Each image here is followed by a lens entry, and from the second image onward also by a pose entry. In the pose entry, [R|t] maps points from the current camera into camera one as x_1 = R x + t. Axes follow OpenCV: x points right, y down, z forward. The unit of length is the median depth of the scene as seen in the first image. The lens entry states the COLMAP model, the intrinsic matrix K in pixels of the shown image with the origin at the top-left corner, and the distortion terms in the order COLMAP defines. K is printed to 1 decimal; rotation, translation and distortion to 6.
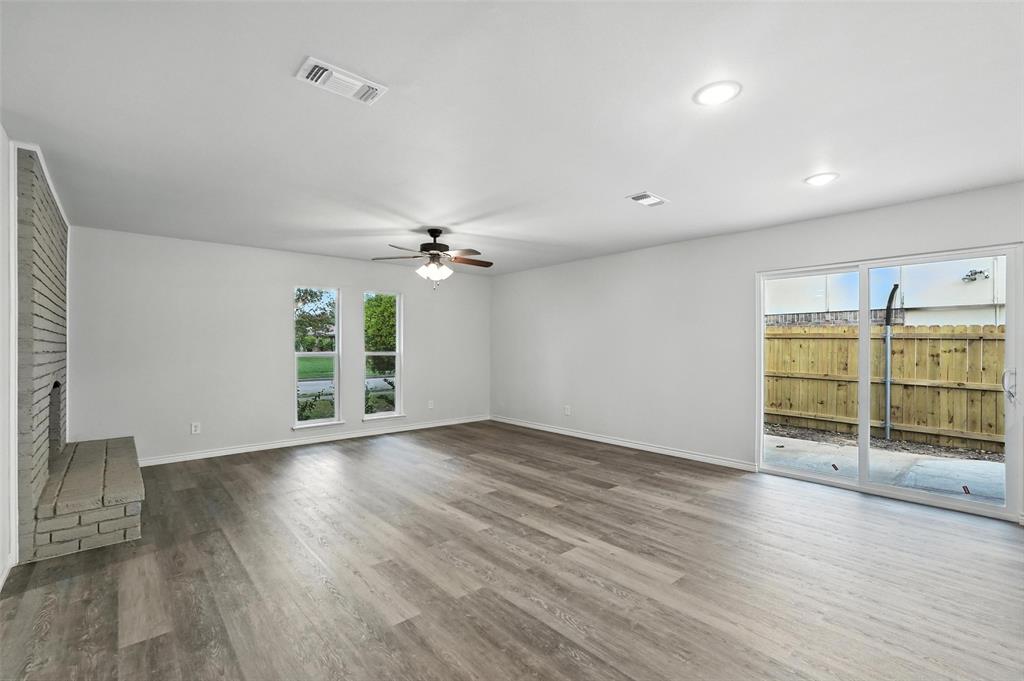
lens RADIAL K [[457.9, 0, 509.2], [0, 457.9, 347.3], [0, 0, 1]] dist [-0.016115, 0.008907]
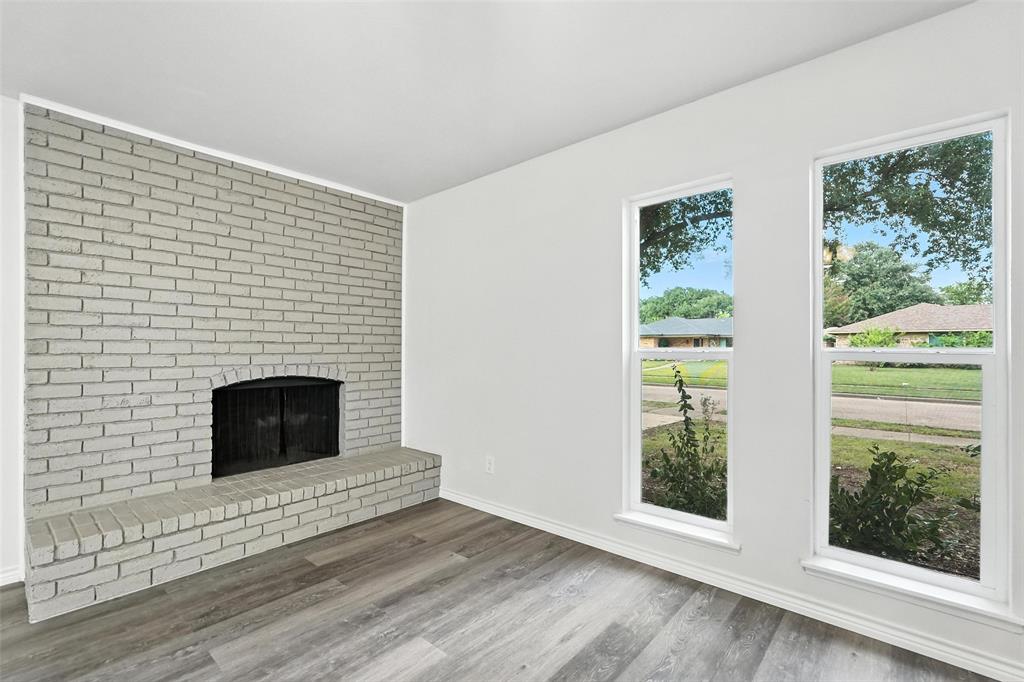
lens RADIAL K [[457.9, 0, 502.5], [0, 457.9, 347.6], [0, 0, 1]] dist [-0.016115, 0.008907]
pose [[0.124244, -0.009242, -0.992209, -0.051220], [0.002320, 0.999957, -0.009024, 0.021378], [0.992249, -0.001181, 0.124260, 1.012717]]
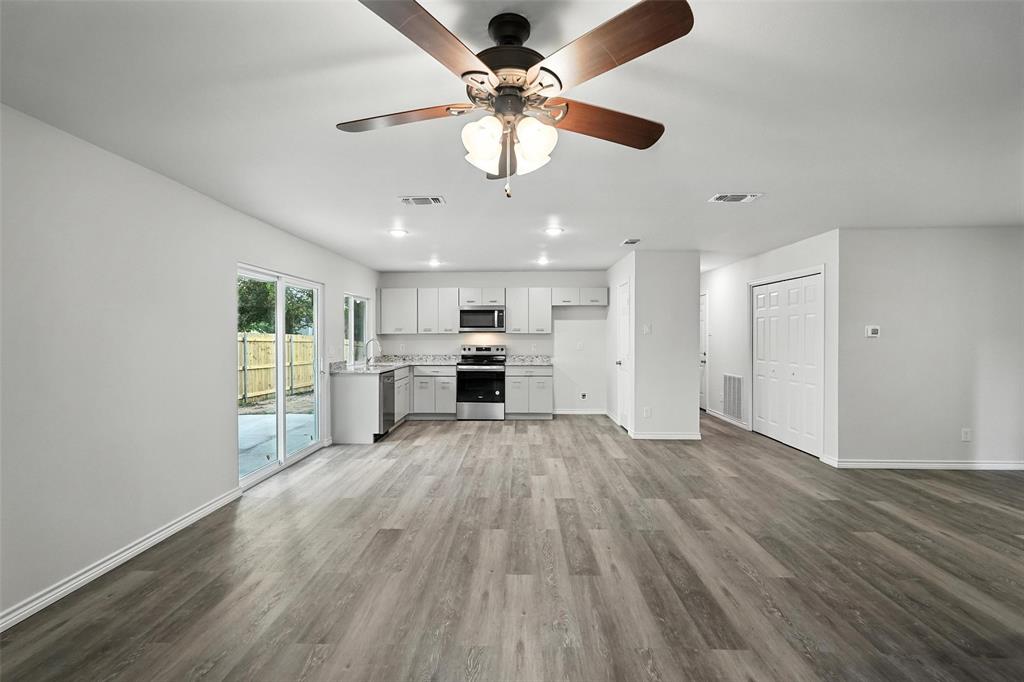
lens RADIAL K [[457.9, 0, 509.8], [0, 457.9, 342.6], [0, 0, 1]] dist [-0.016115, 0.008907]
pose [[-0.738277, -0.009423, 0.674432, -0.394690], [0.003254, 0.999841, 0.017531, -0.025176], [-0.674490, 0.015138, -0.738129, 1.253784]]
